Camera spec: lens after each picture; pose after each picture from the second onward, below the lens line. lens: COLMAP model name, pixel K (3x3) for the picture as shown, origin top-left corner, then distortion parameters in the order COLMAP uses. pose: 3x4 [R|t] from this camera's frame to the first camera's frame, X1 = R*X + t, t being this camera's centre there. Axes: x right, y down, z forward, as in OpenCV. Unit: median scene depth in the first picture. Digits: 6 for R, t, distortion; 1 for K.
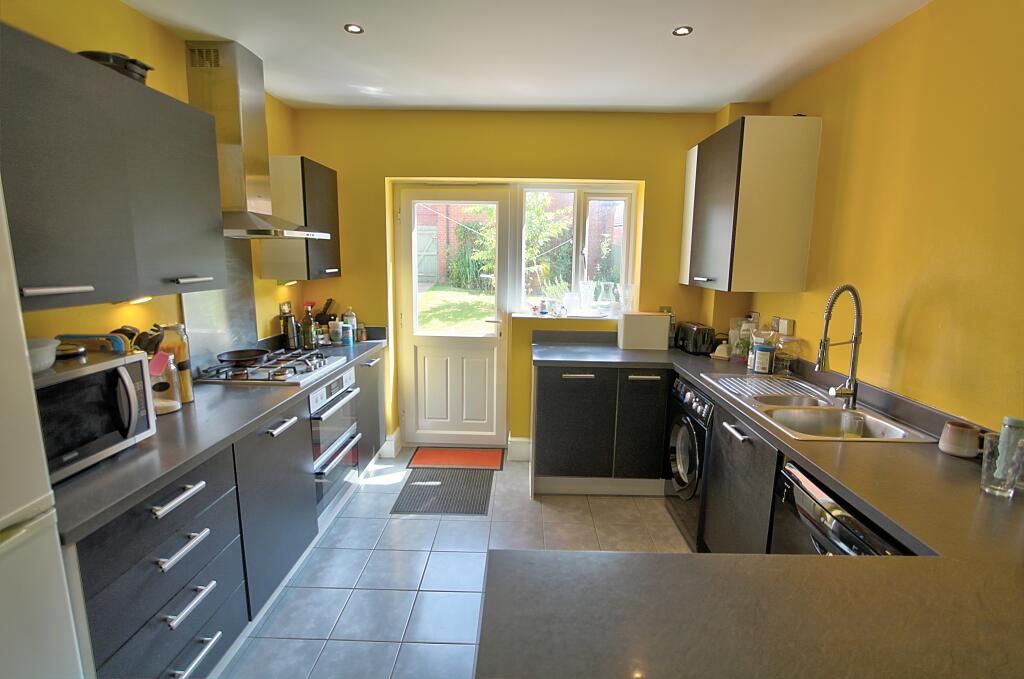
lens RADIAL K [[477.9, 0, 515.2], [0, 477.9, 335.9], [0, 0, 1]] dist [-0.012548, -0.000020]
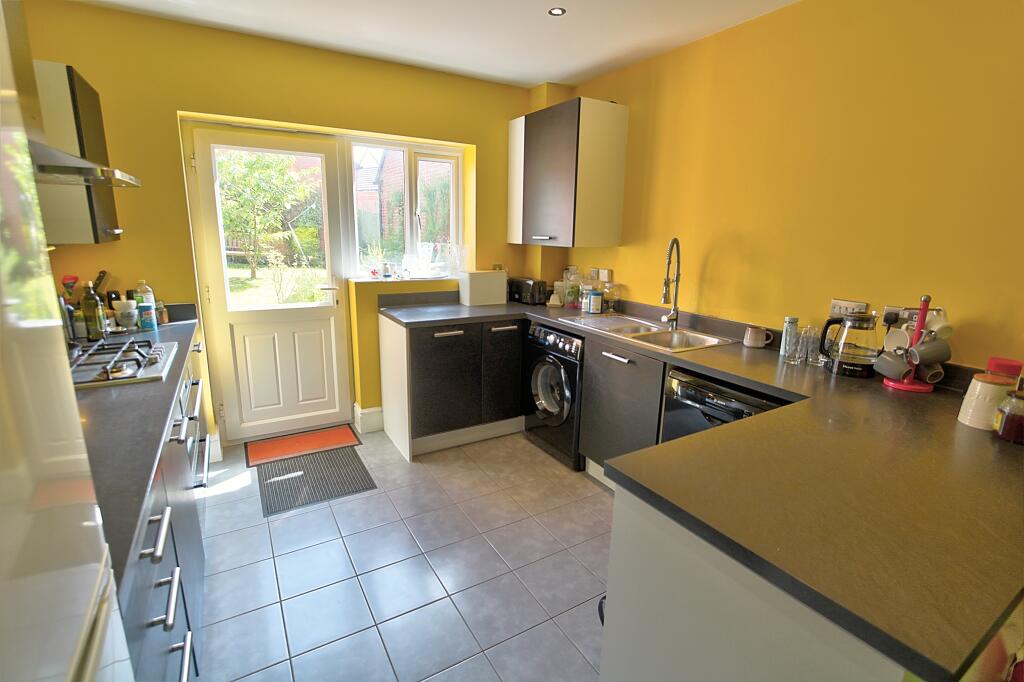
lens RADIAL K [[476.1, 0, 510.5], [0, 476.1, 335.3], [0, 0, 1]] dist [-0.009921, -0.000088]
pose [[0.850288, -0.112270, 0.514204, -0.271648], [0.079146, 0.993149, 0.085965, 0.009342], [-0.520333, -0.032398, 0.853349, 0.051146]]
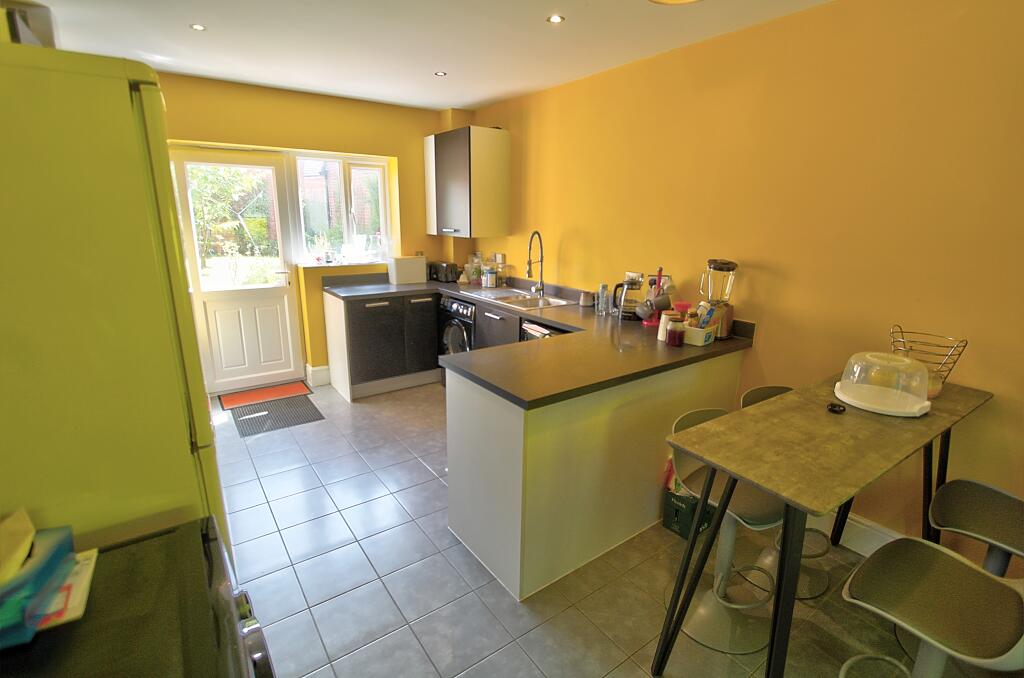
lens RADIAL K [[485.4, 0, 508.0], [0, 485.4, 332.4], [0, 0, 1]] dist [-0.003354, 0.000047]
pose [[0.805675, -0.147360, 0.573736, -0.359458], [0.098578, 0.988411, 0.115437, 0.037716], [-0.584098, -0.036447, 0.810865, -0.334412]]
